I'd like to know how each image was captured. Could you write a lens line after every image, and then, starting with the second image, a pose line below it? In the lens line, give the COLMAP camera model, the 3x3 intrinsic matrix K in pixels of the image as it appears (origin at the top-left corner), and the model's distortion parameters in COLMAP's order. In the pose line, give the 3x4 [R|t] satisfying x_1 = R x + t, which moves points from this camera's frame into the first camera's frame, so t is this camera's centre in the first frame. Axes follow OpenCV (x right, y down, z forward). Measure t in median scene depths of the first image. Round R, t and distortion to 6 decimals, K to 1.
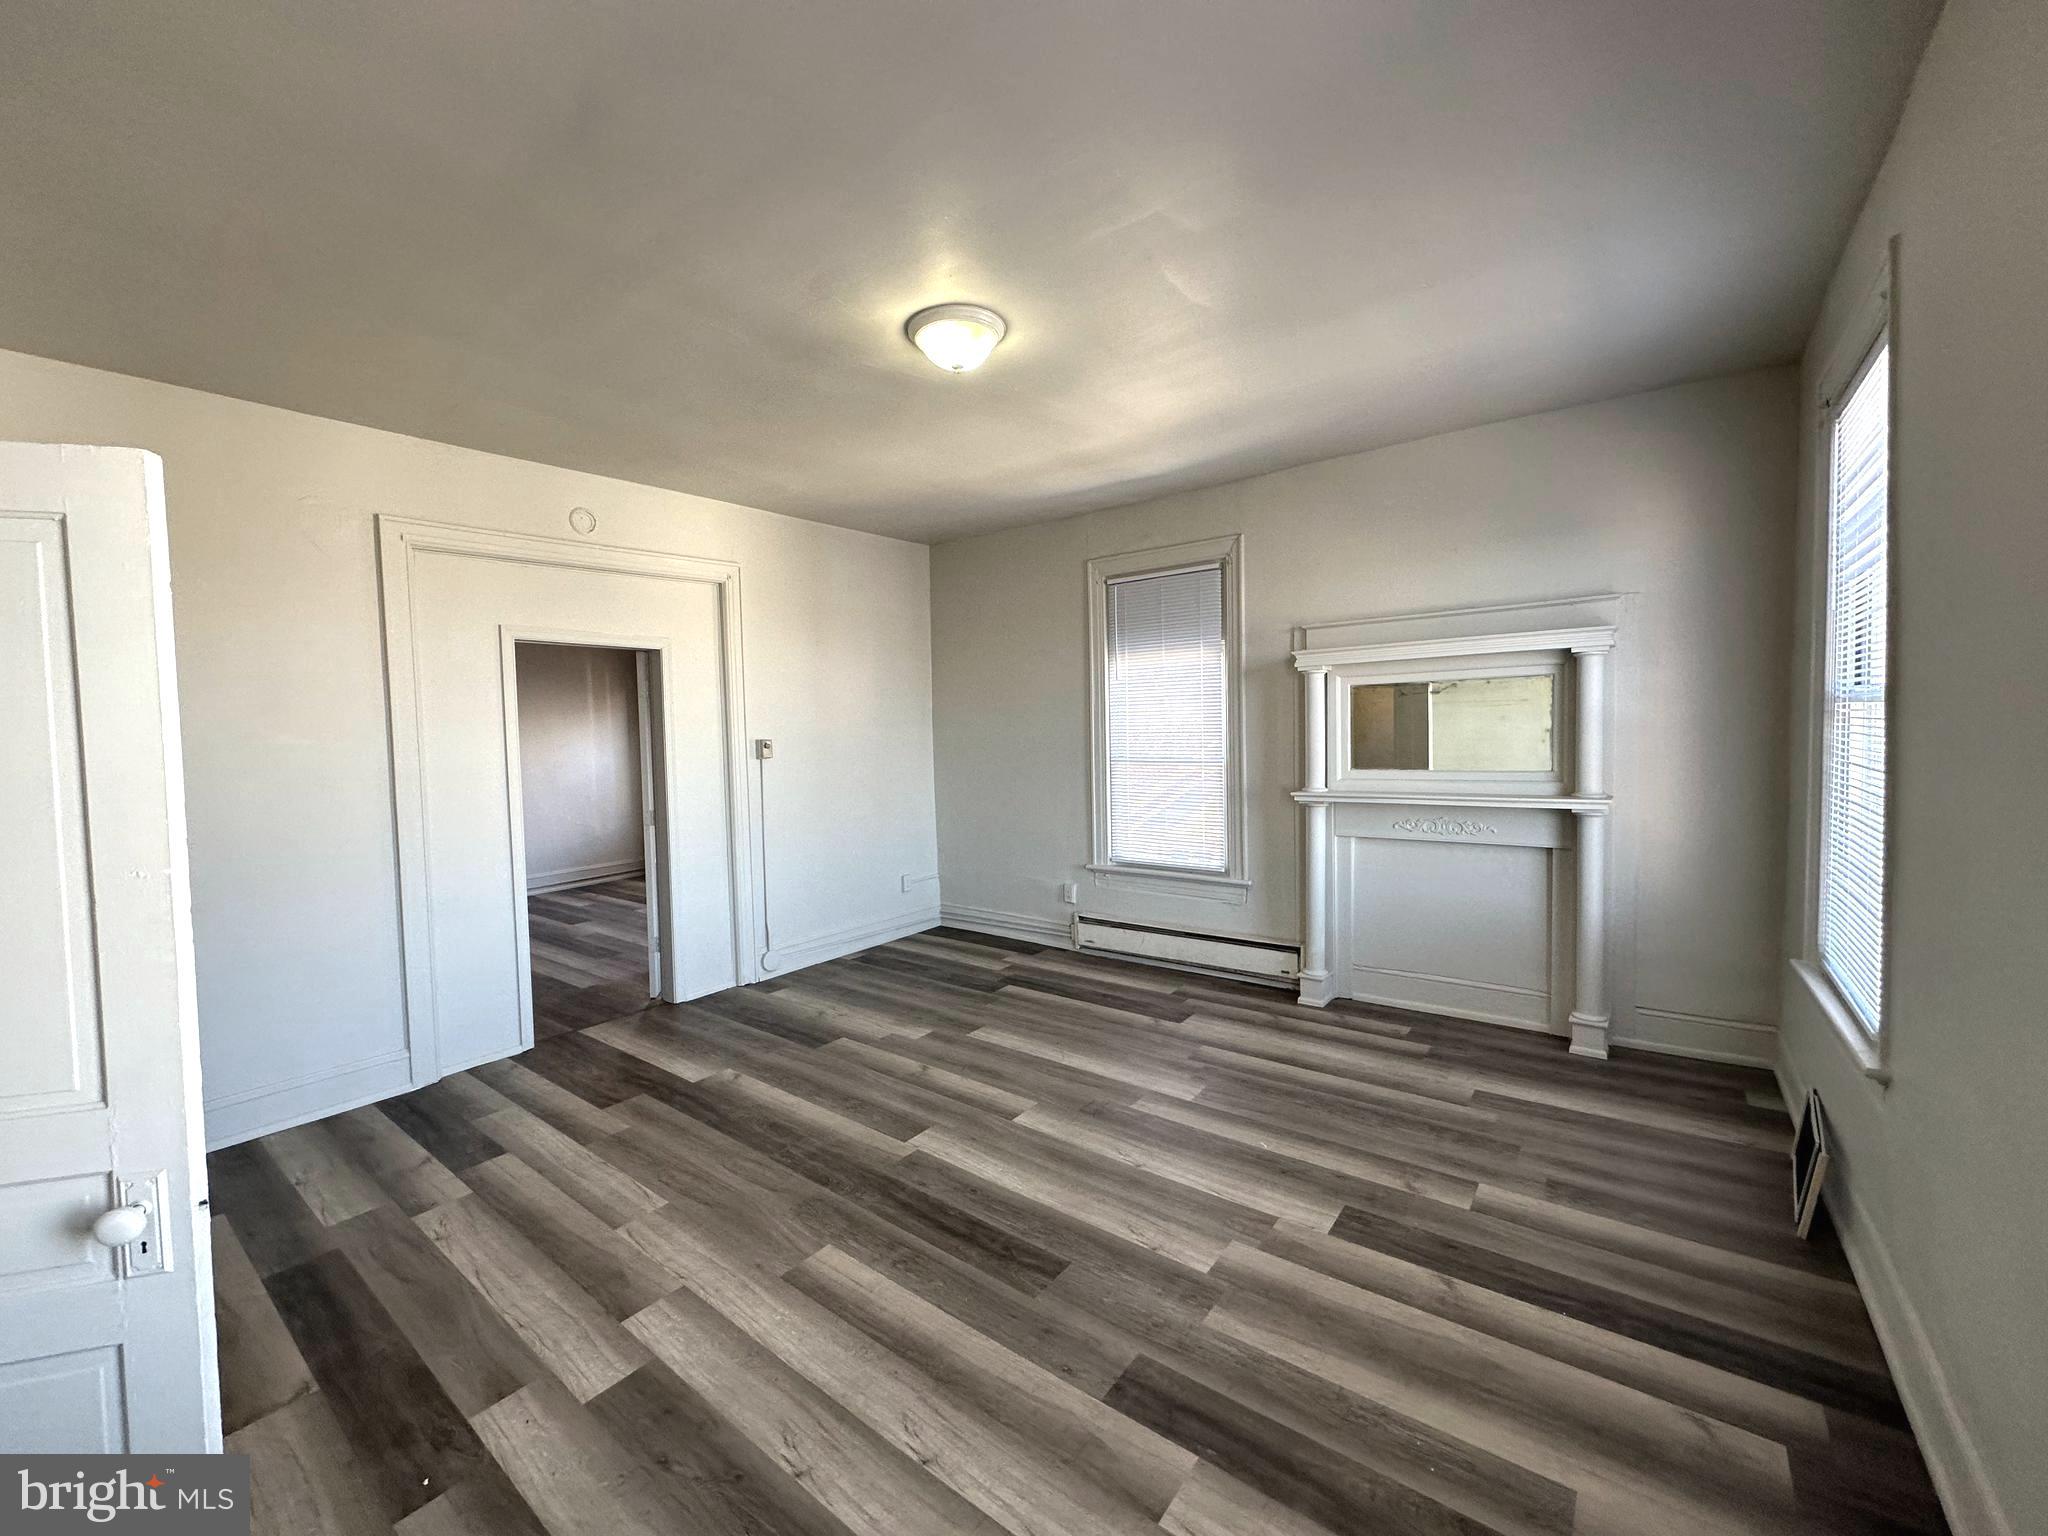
lens RADIAL K [[817.4, 0, 1022.4], [0, 817.4, 766.7], [0, 0, 1]] dist [-0.000807, 0.000820]
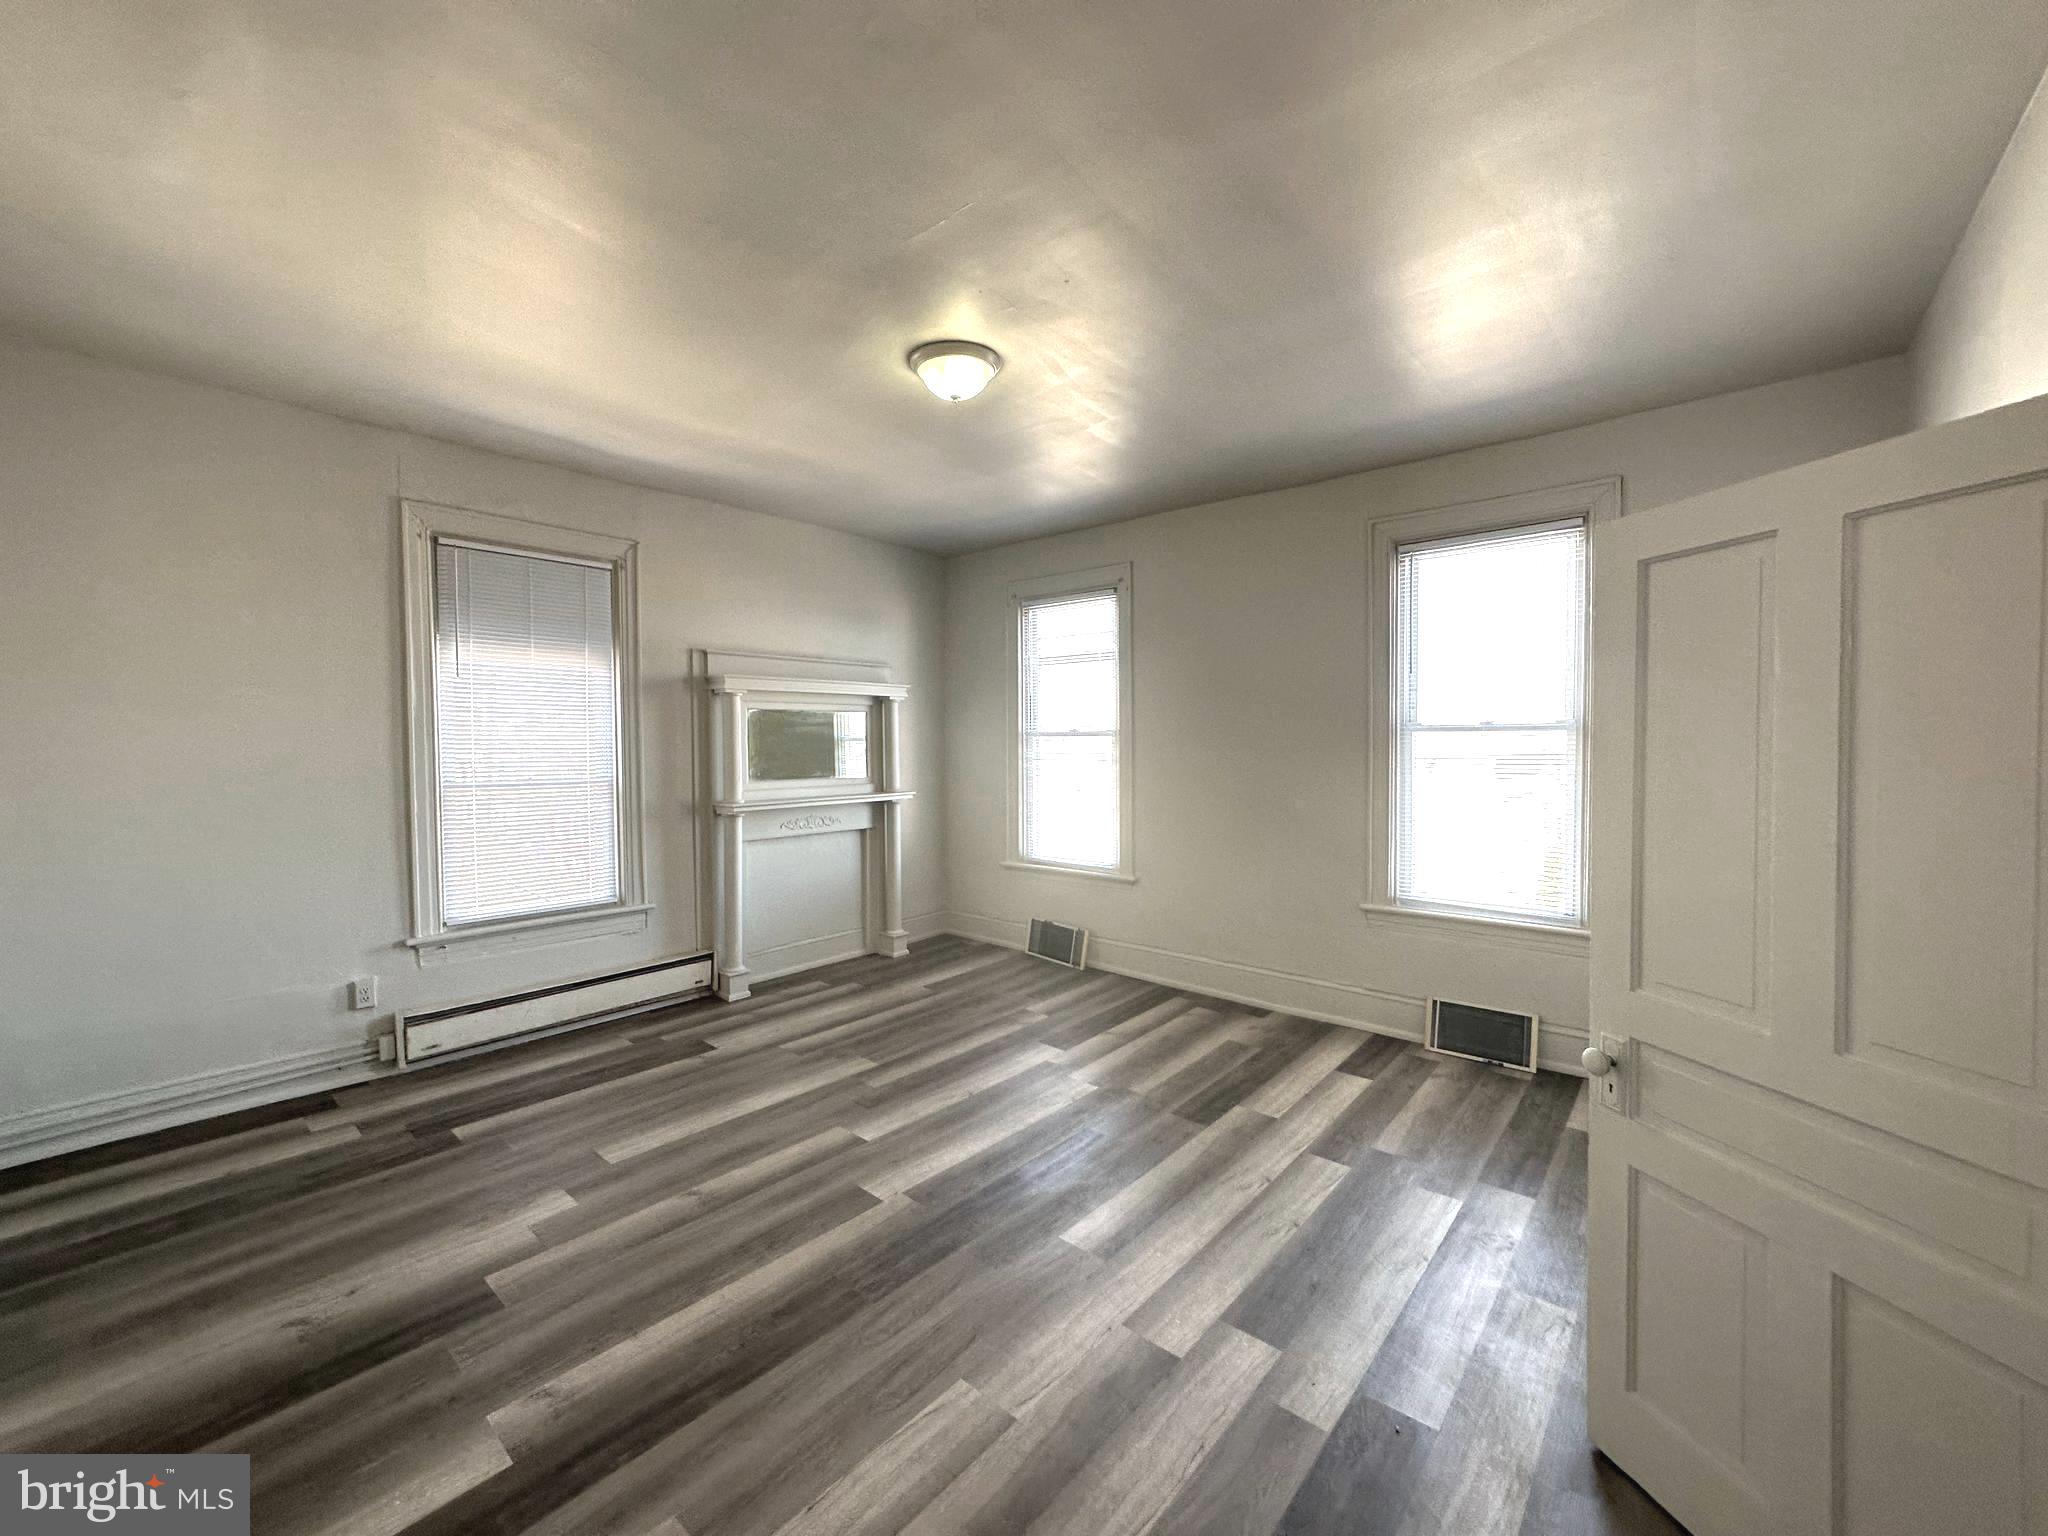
lens RADIAL K [[817.4, 0, 1023.5], [0, 817.4, 764.4], [0, 0, 1]] dist [-0.000807, 0.000820]
pose [[0.050778, -0.004097, 0.998702, -0.856124], [0.047565, 0.998867, 0.001679, -0.006207], [-0.997577, 0.047418, 0.050915, 0.656783]]
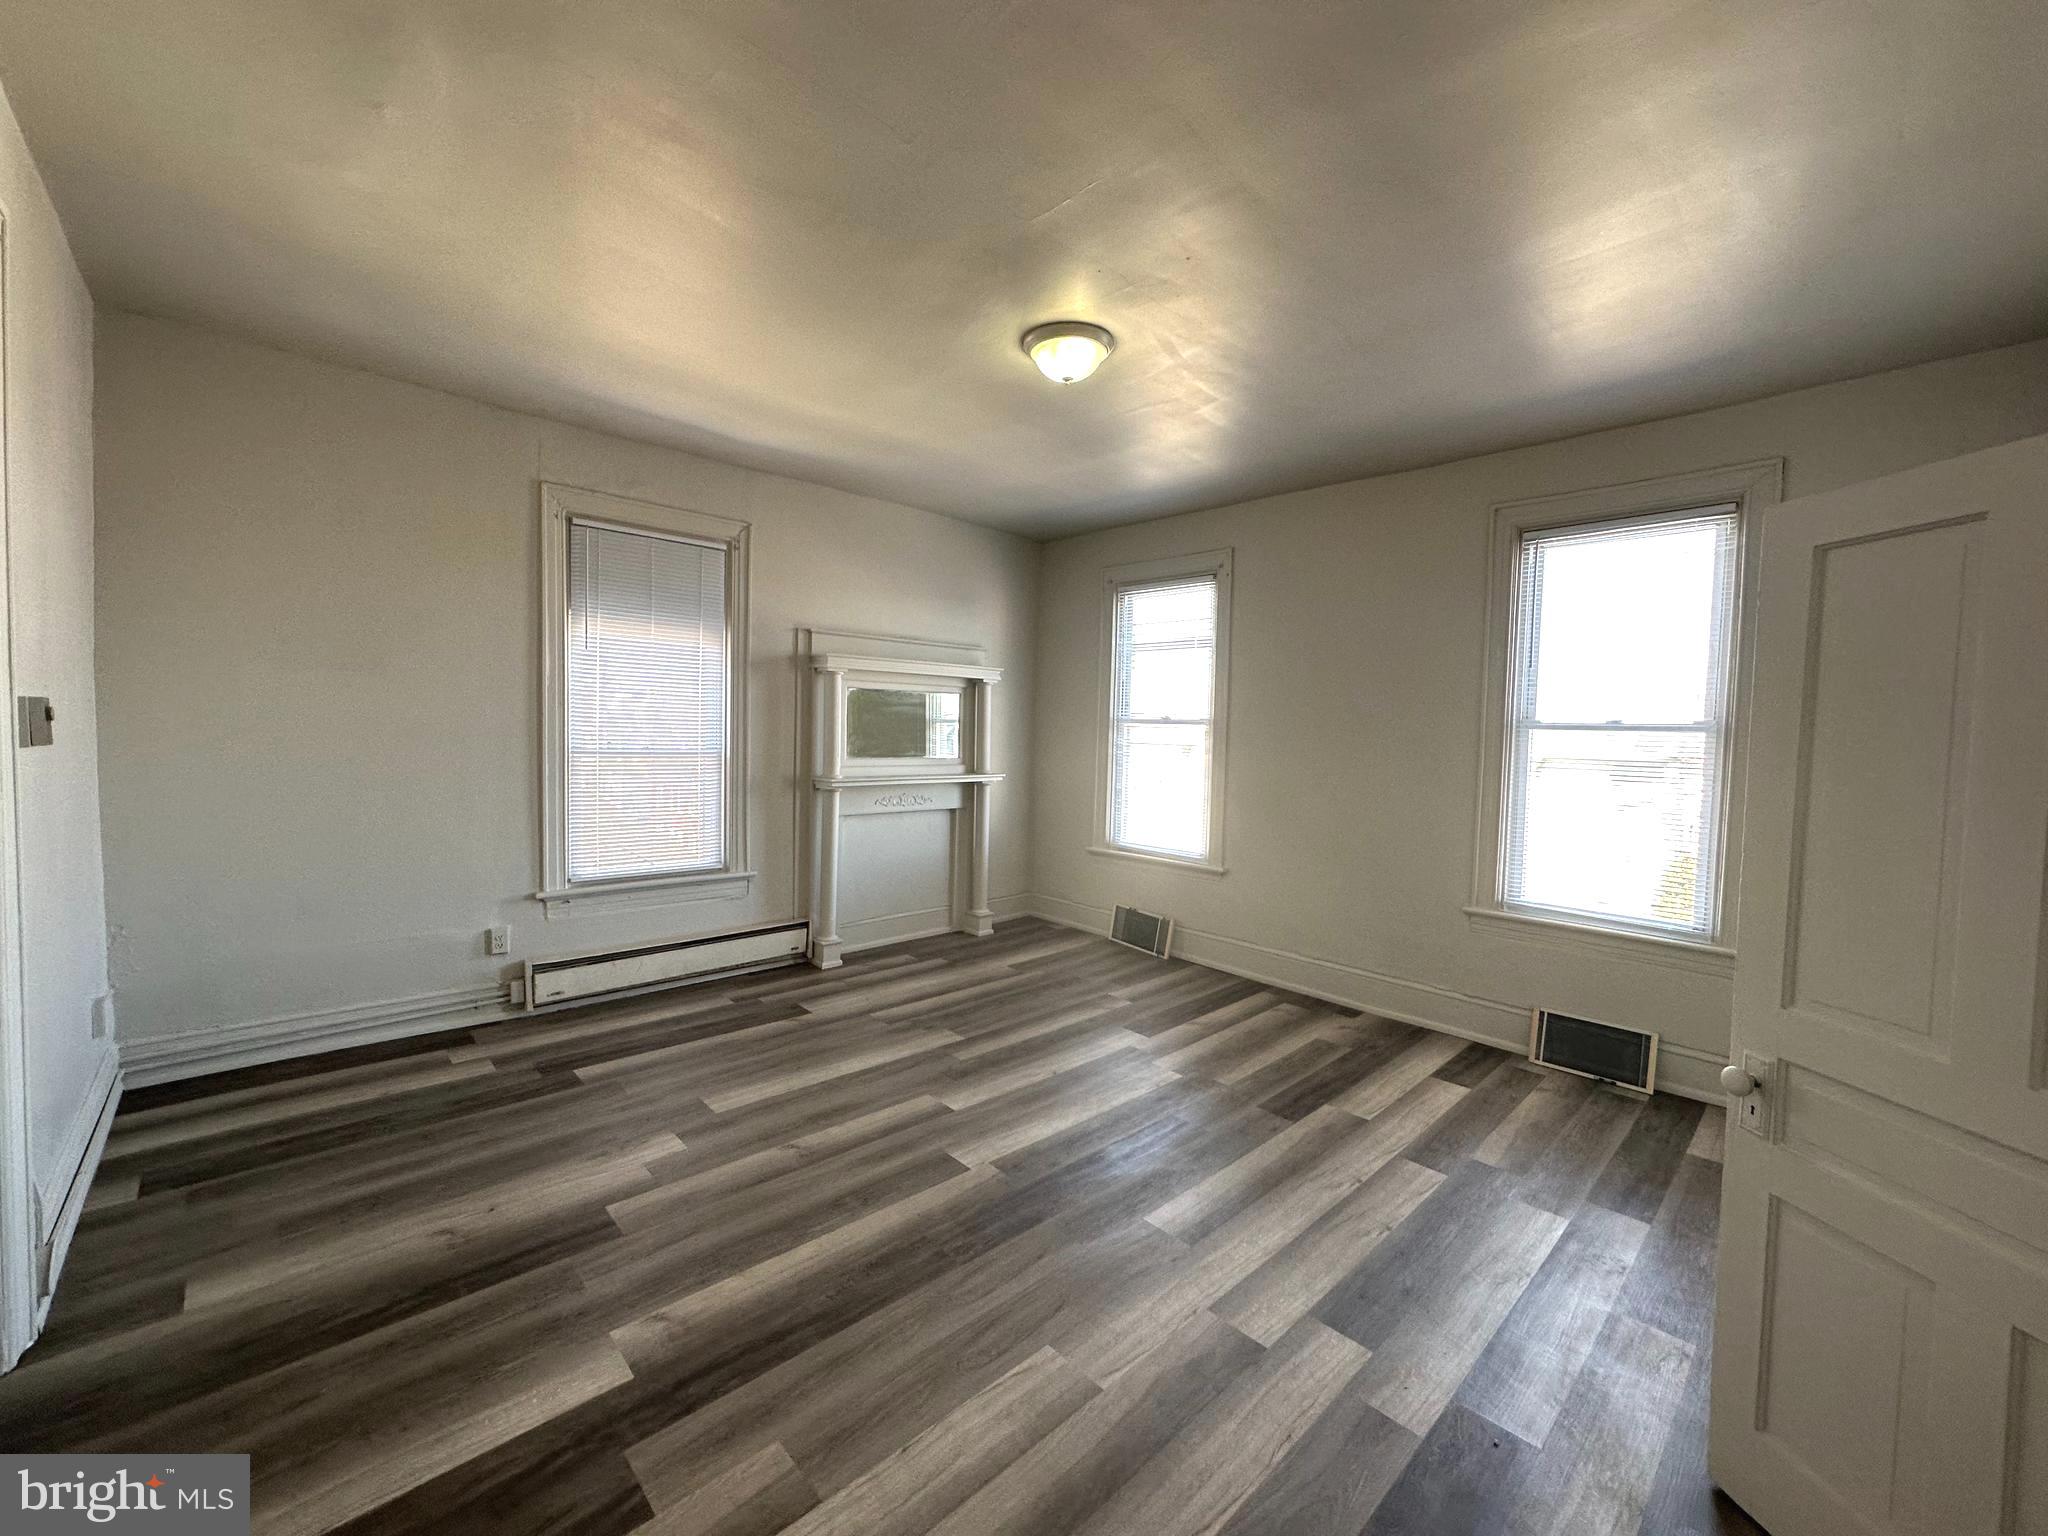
lens RADIAL K [[817.4, 0, 1023.8], [0, 817.4, 764.3], [0, 0, 1]] dist [-0.000807, 0.000820]
pose [[0.149130, -0.015866, 0.988690, -0.862302], [0.013770, 0.999808, 0.013968, -0.001725], [-0.988722, 0.011531, 0.149320, 0.673567]]
